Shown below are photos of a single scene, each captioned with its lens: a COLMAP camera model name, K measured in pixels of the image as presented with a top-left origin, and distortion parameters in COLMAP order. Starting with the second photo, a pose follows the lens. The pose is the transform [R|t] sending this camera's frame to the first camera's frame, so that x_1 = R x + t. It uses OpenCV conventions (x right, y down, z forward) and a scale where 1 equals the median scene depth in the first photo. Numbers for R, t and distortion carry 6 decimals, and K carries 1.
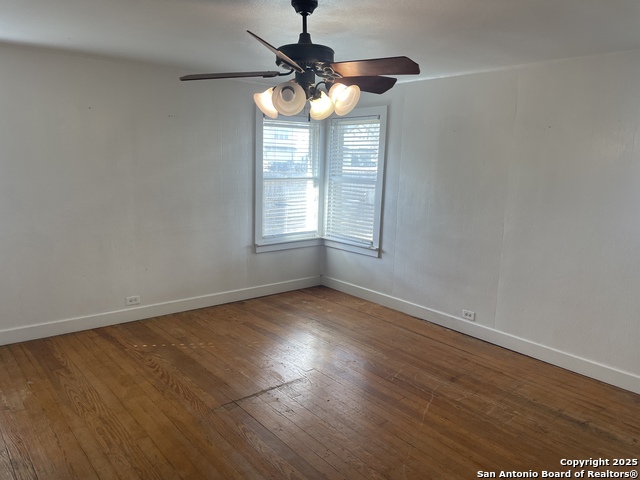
lens RADIAL K [[478.8, 0, 325.0], [0, 478.8, 239.4], [0, 0, 1]] dist [0.088398, -0.115515]
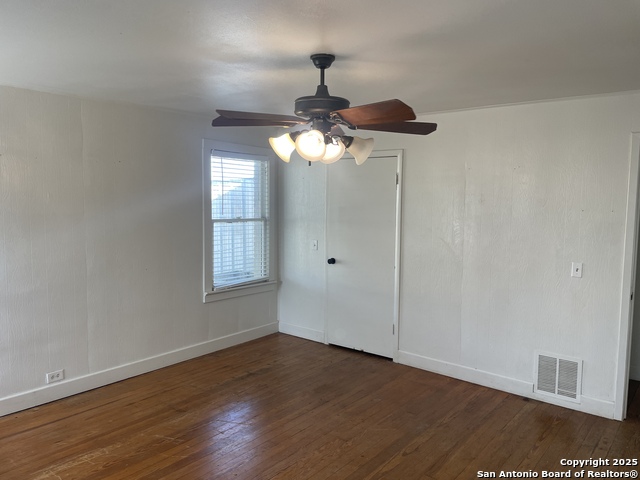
lens RADIAL K [[478.8, 0, 325.0], [0, 478.8, 239.4], [0, 0, 1]] dist [0.088398, -0.115515]
pose [[-0.202884, -0.118519, 0.972004, -0.737203], [0.143689, 0.978299, 0.149278, -0.167179], [-0.968603, 0.169952, -0.181451, 0.836959]]
